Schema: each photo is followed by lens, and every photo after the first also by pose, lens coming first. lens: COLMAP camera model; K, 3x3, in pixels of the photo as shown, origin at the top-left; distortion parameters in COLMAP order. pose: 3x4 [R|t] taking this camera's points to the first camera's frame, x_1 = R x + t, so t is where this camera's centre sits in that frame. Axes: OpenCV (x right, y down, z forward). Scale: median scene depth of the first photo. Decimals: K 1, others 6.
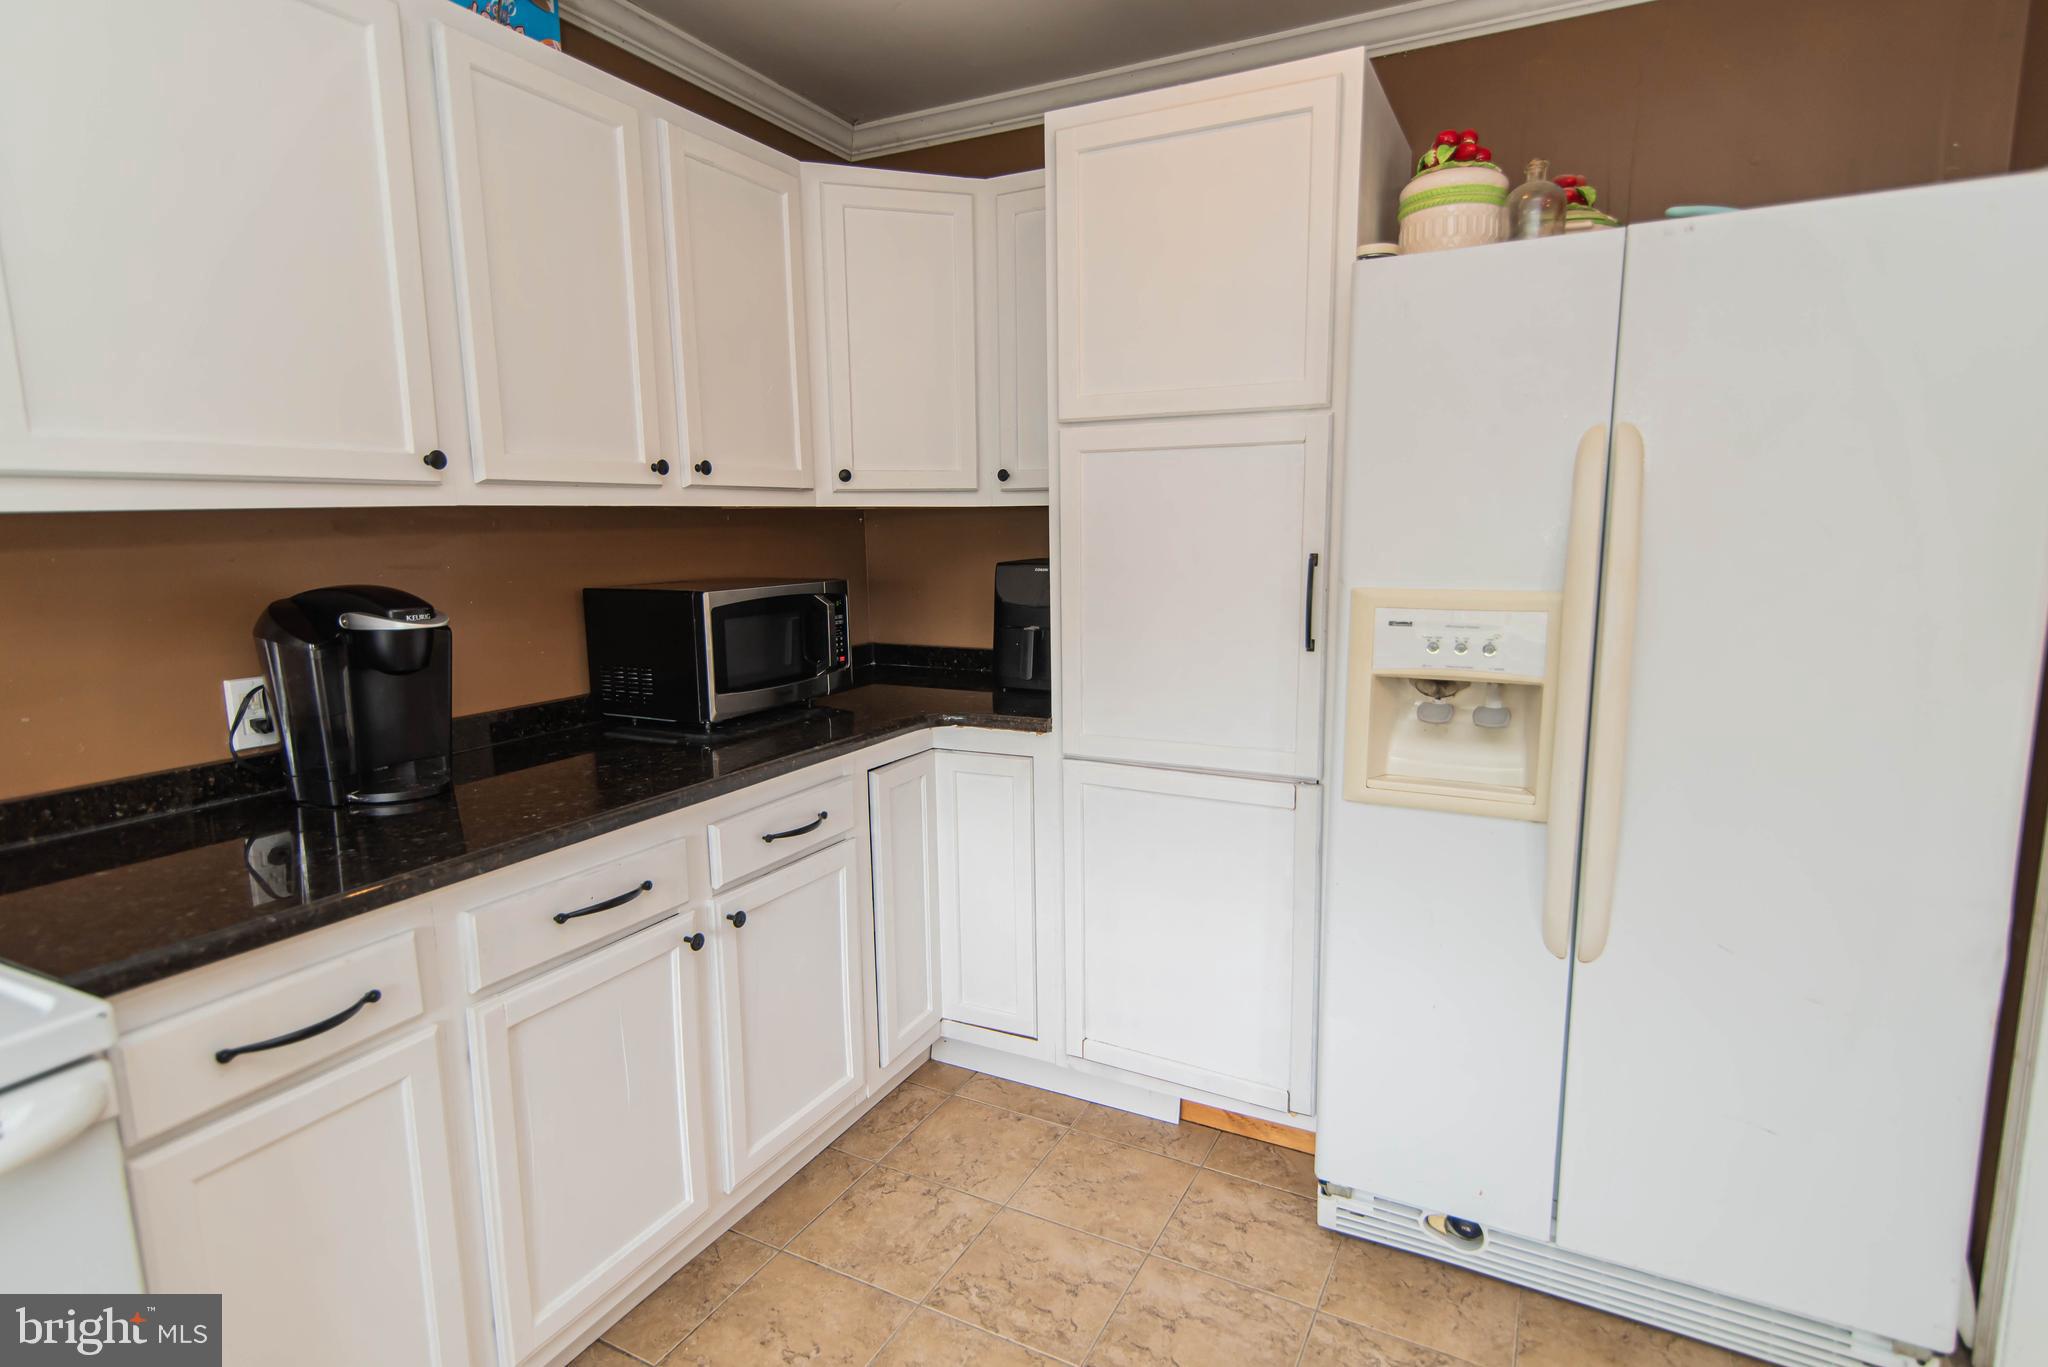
lens RADIAL K [[1045.8, 0, 1024.0], [0, 1045.8, 683.5], [0, 0, 1]] dist [0.009136, 0.000097]
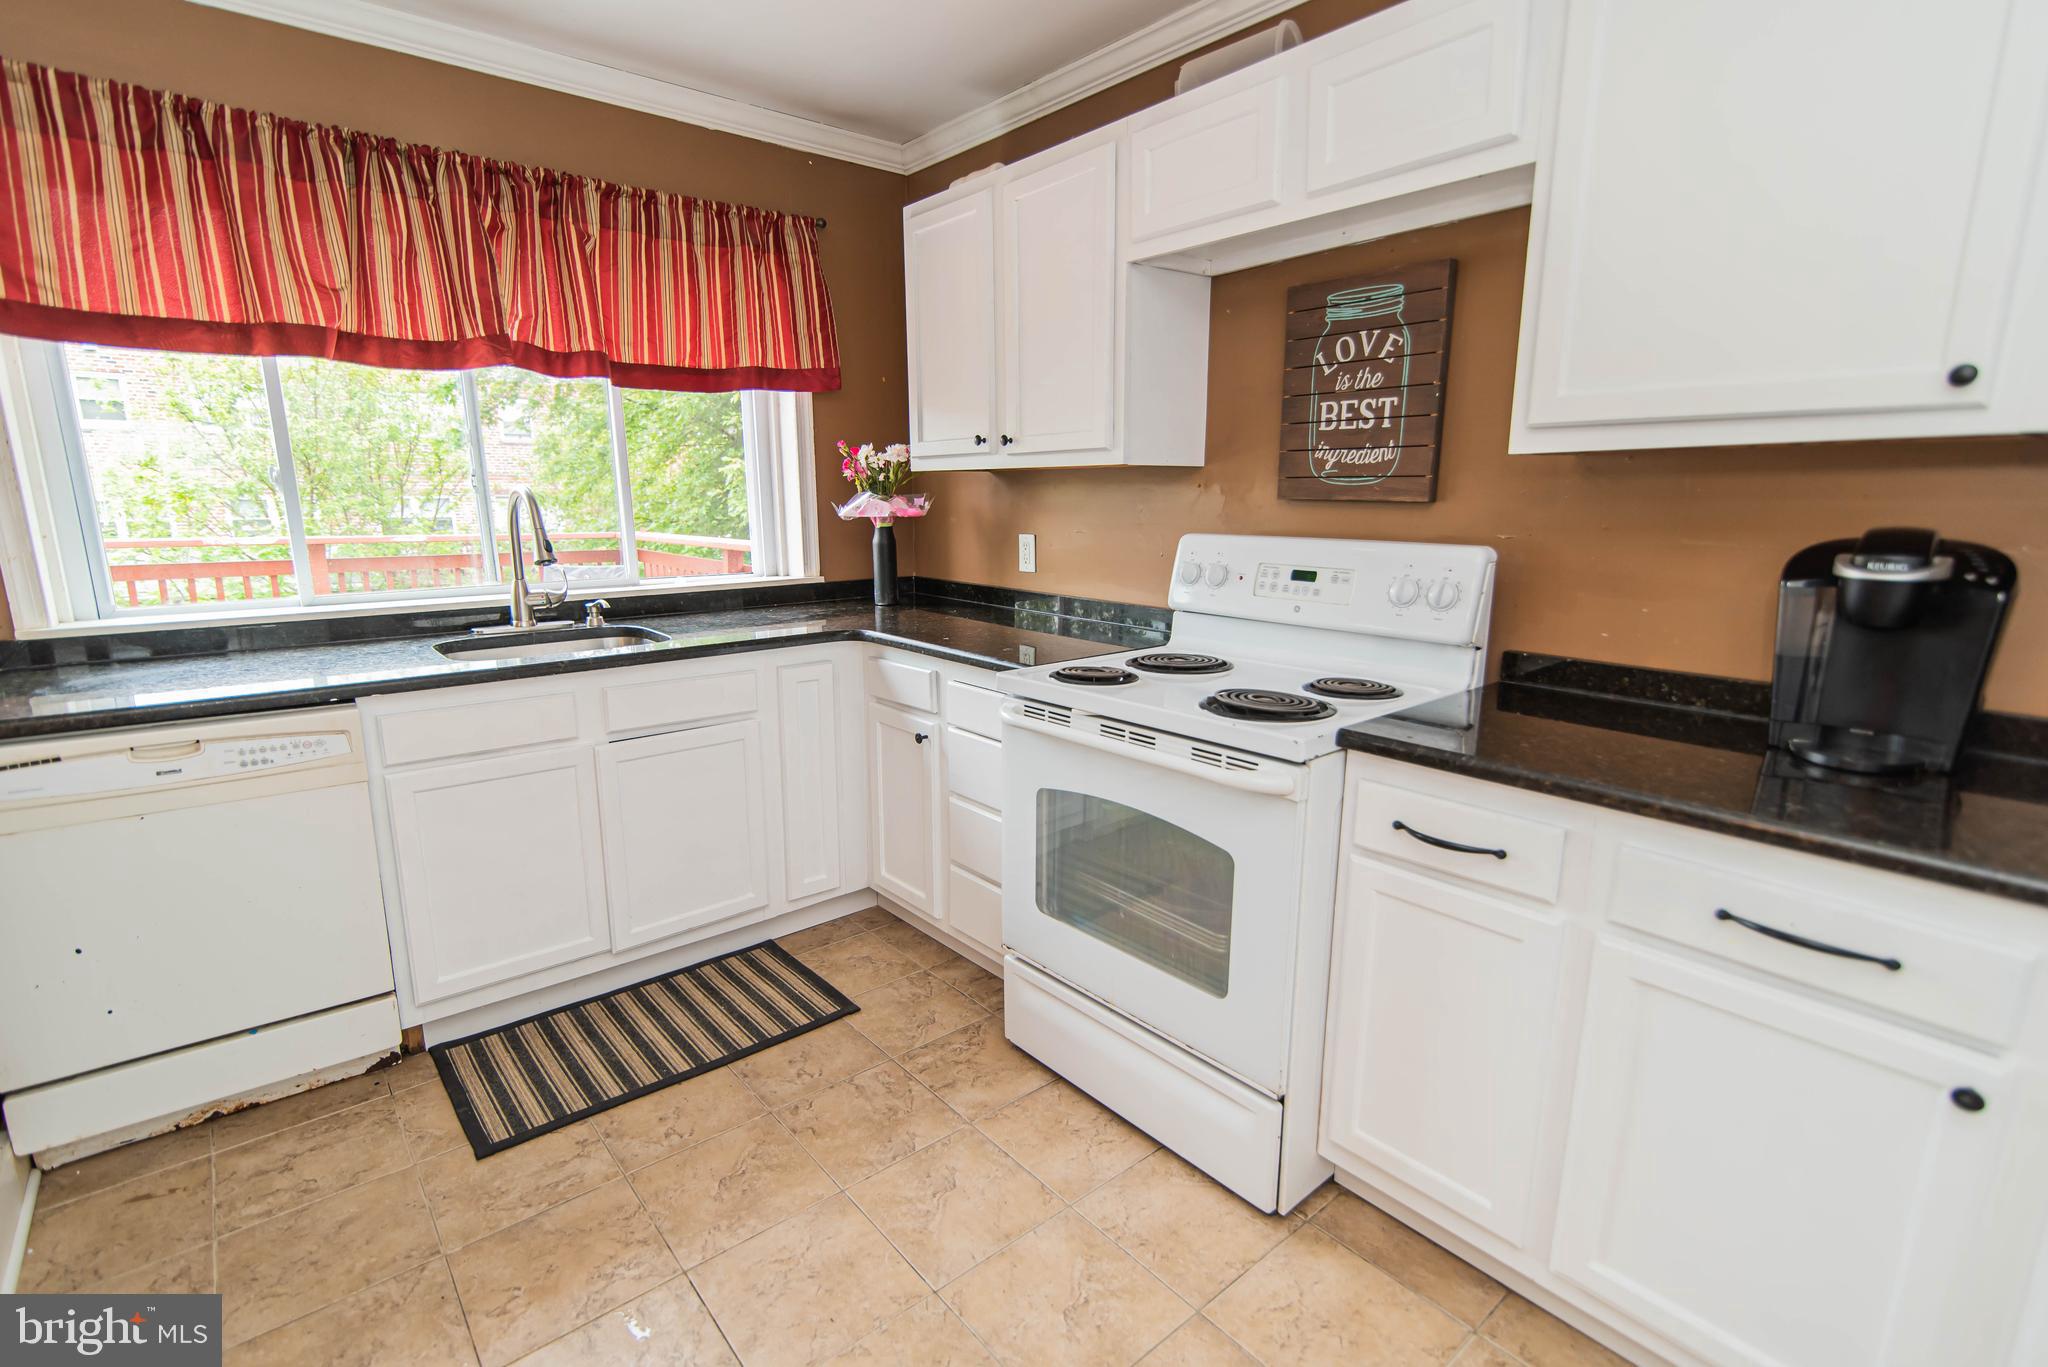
lens RADIAL K [[959.9, 0, 1019.0], [0, 959.9, 691.0], [0, 0, 1]] dist [0.005121, -0.000236]
pose [[-0.384776, 0.203668, -0.900259, 0.367213], [-0.139586, 0.951294, 0.274874, -0.071982], [0.912394, 0.231428, -0.337606, 0.544745]]
